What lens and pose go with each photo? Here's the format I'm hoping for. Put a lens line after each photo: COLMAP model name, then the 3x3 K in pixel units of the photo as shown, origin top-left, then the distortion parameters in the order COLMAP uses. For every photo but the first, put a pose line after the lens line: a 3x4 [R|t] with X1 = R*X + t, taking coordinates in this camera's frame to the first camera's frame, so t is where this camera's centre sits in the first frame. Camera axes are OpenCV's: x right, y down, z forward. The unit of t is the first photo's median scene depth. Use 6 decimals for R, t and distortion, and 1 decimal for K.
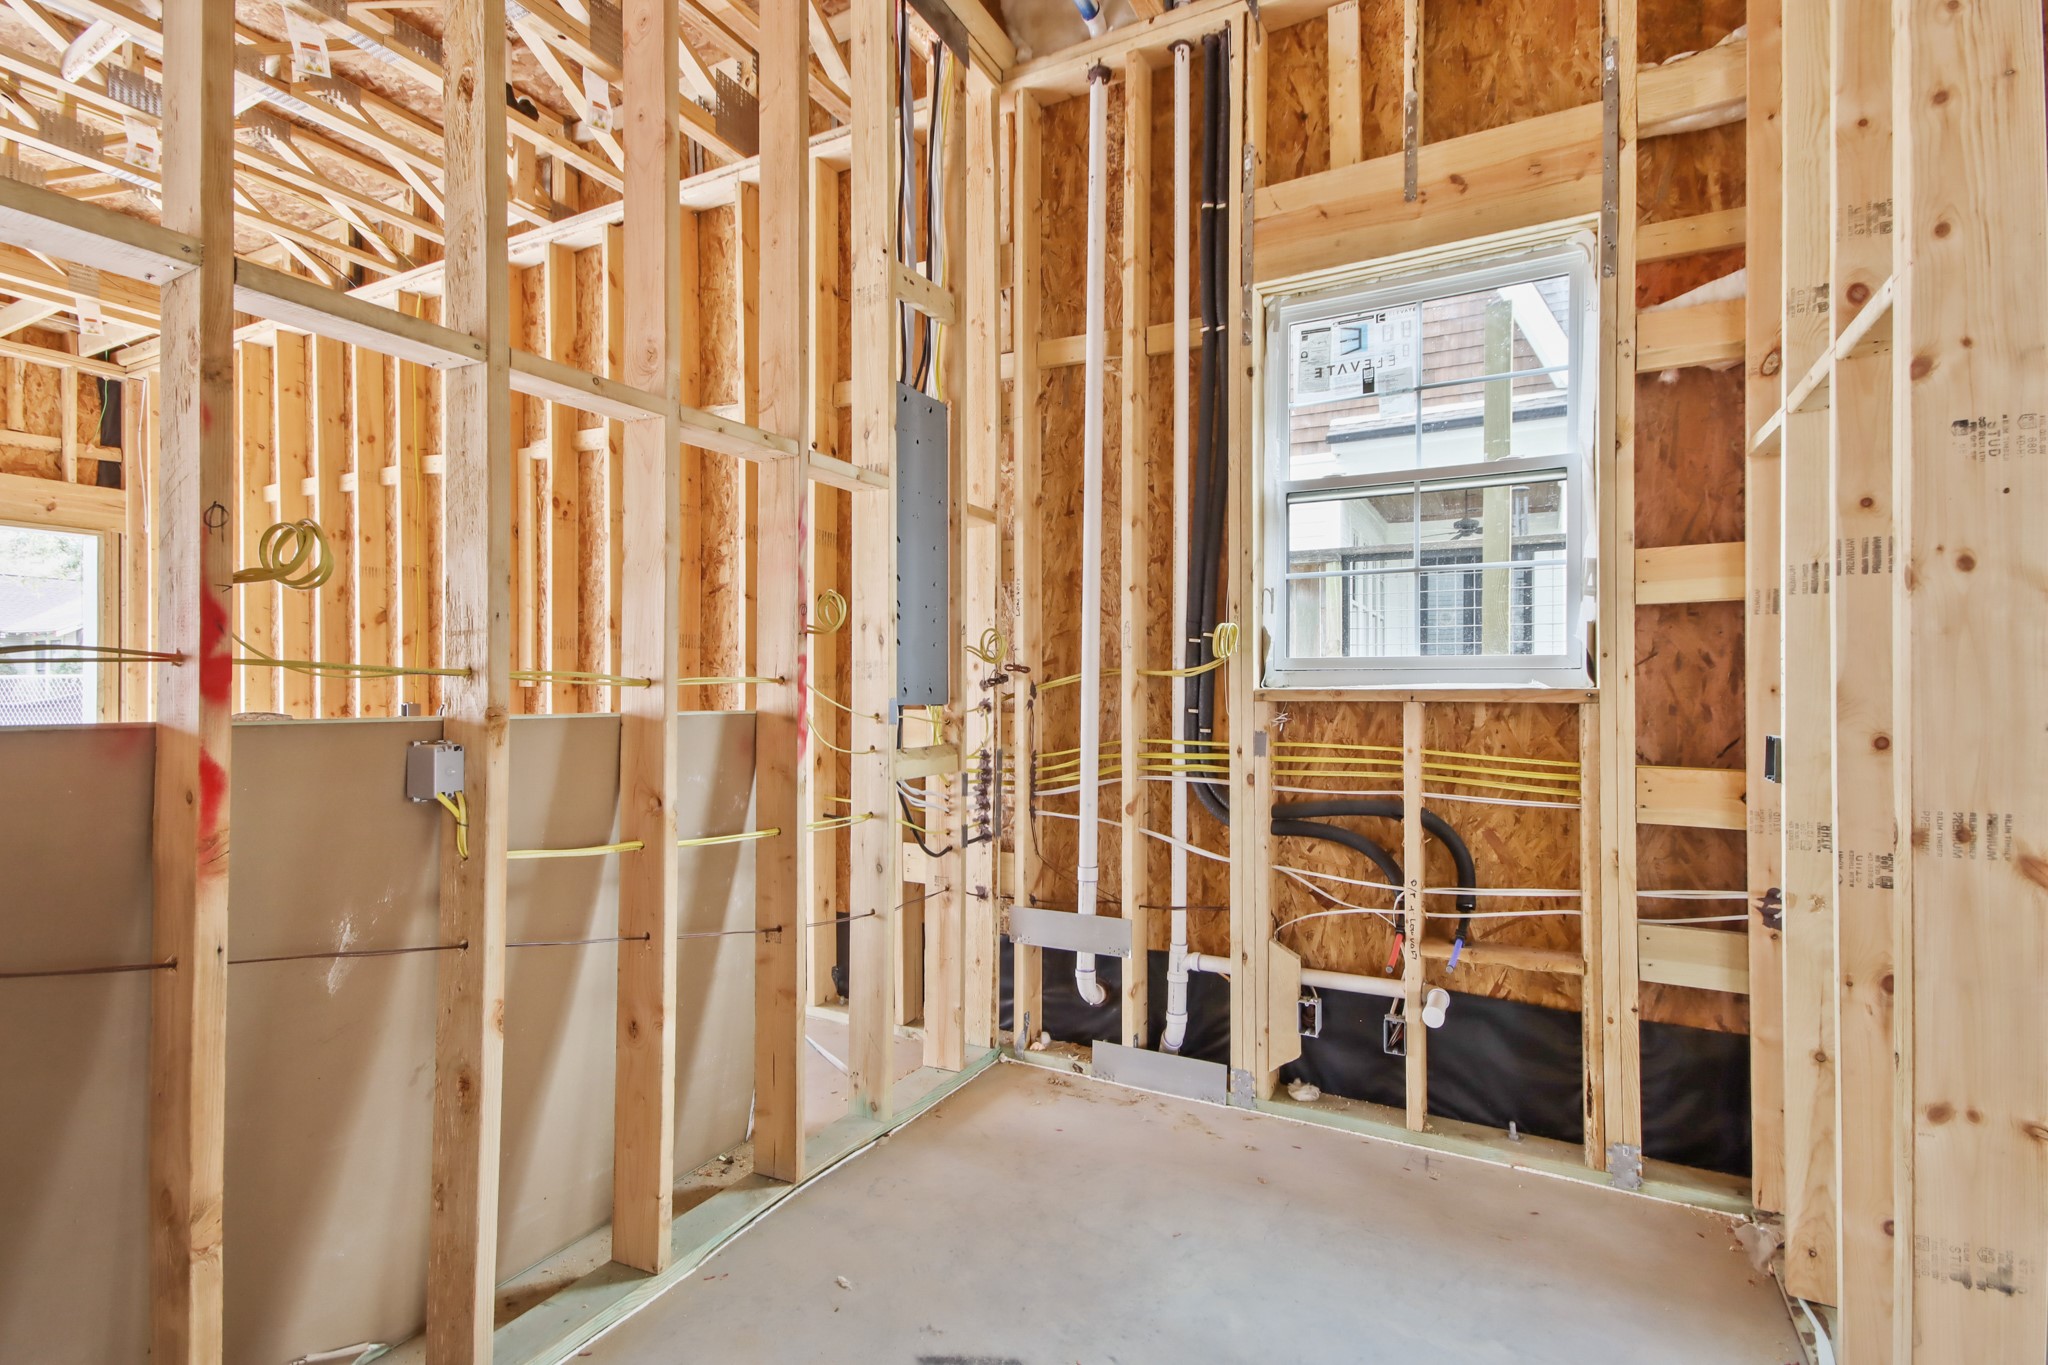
lens RADIAL K [[1018.6, 0, 1039.3], [0, 1018.6, 686.0], [0, 0, 1]] dist [0.023957, -0.000065]
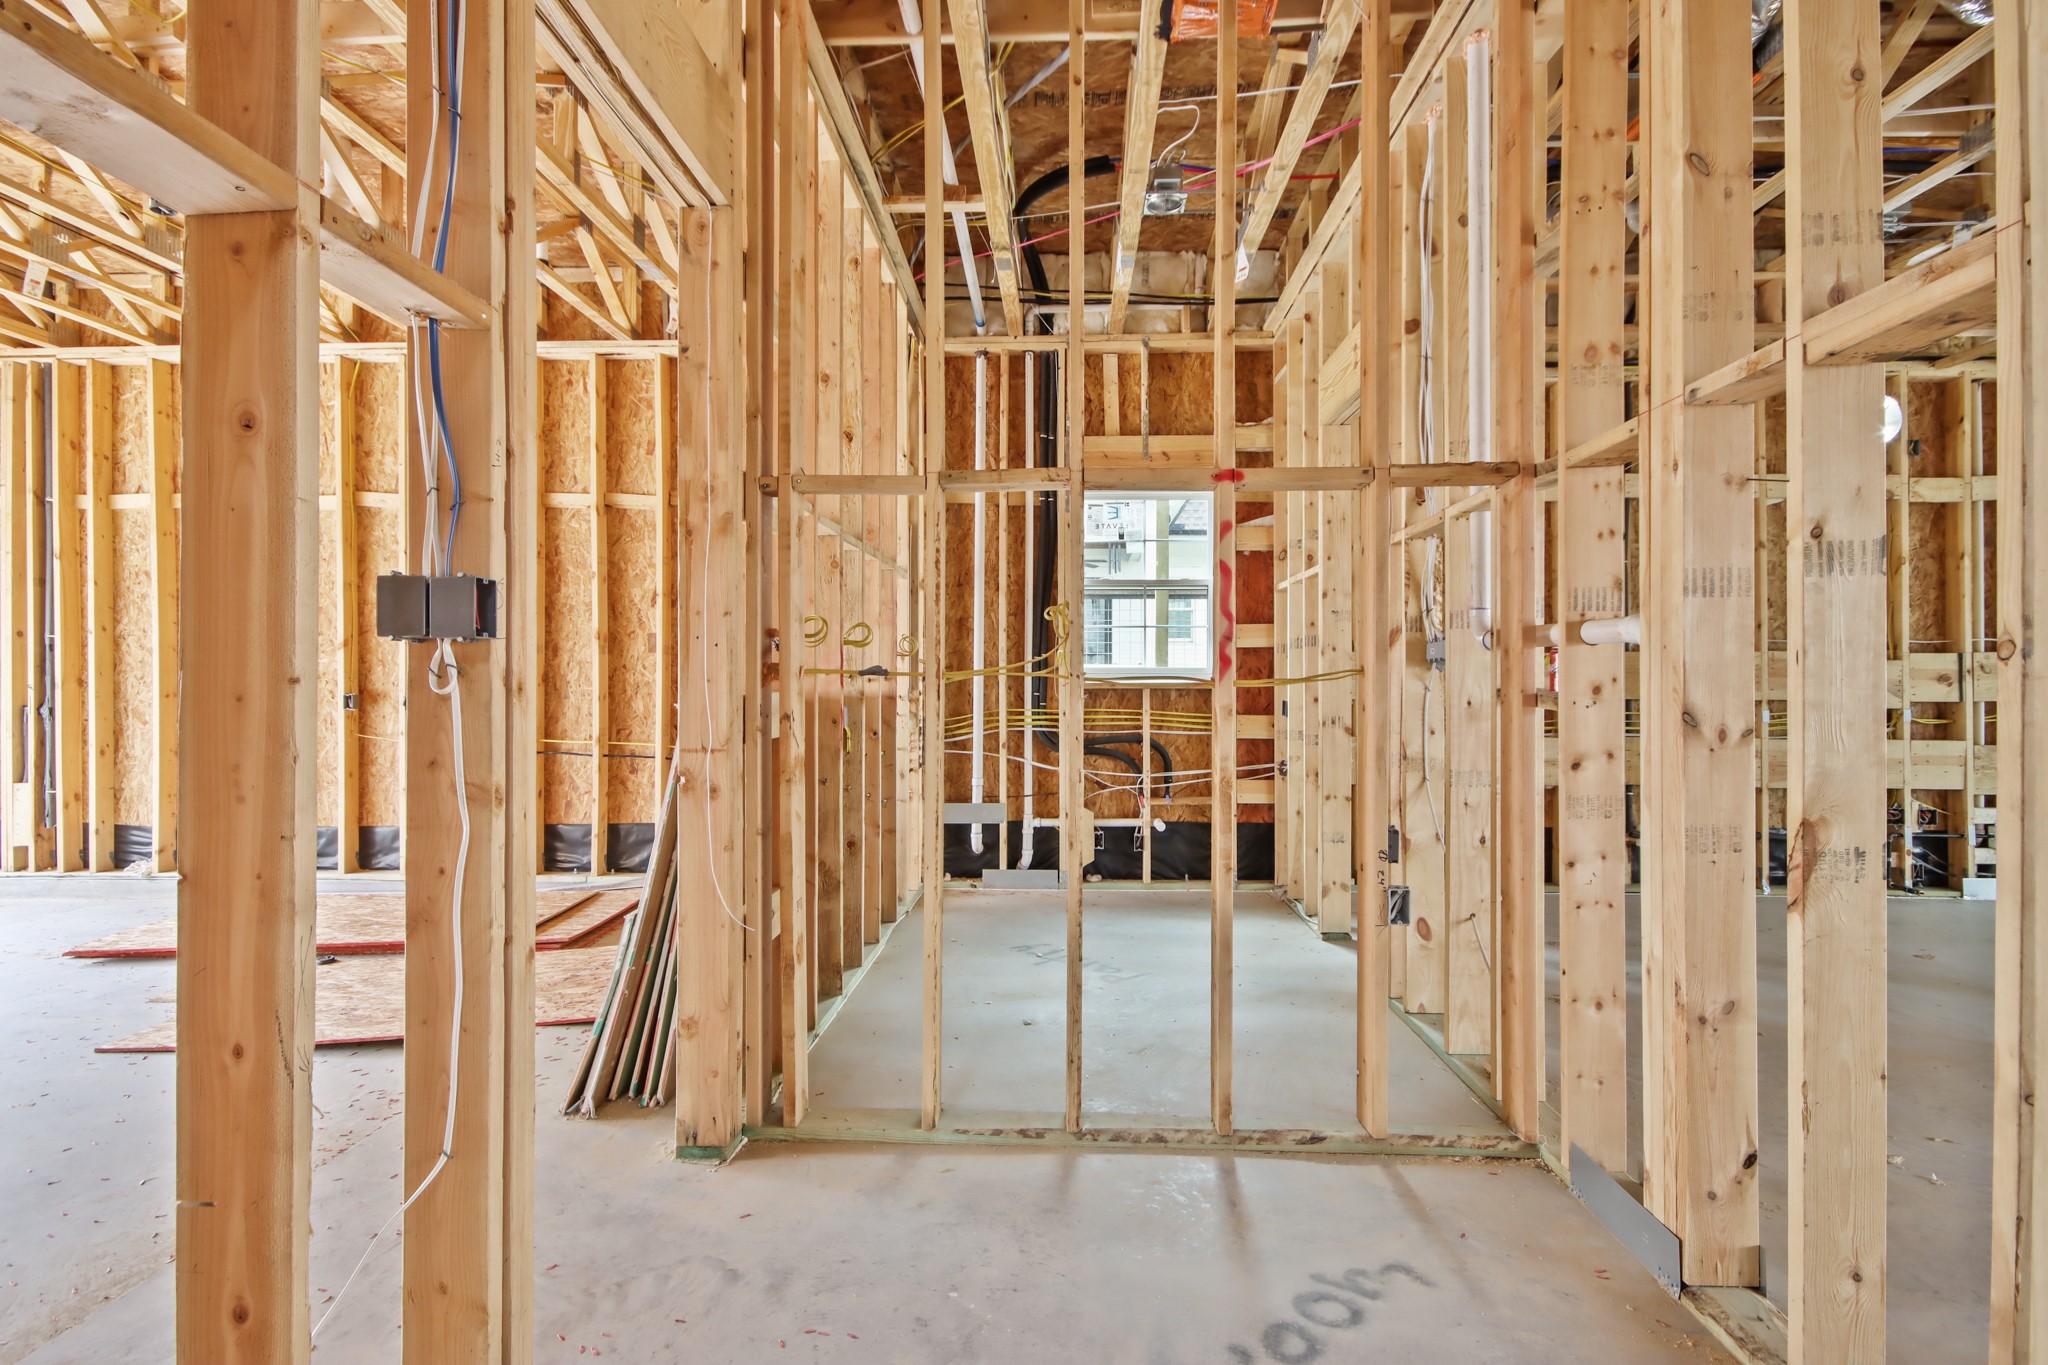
lens RADIAL K [[1067.2, 0, 1020.4], [0, 1067.2, 678.9], [0, 0, 1]] dist [0.011969, -0.000194]
pose [[0.916003, -0.005128, 0.401138, -0.768553], [0.000870, 0.999941, 0.010796, -0.028969], [-0.401170, -0.009540, 0.915954, -0.944765]]
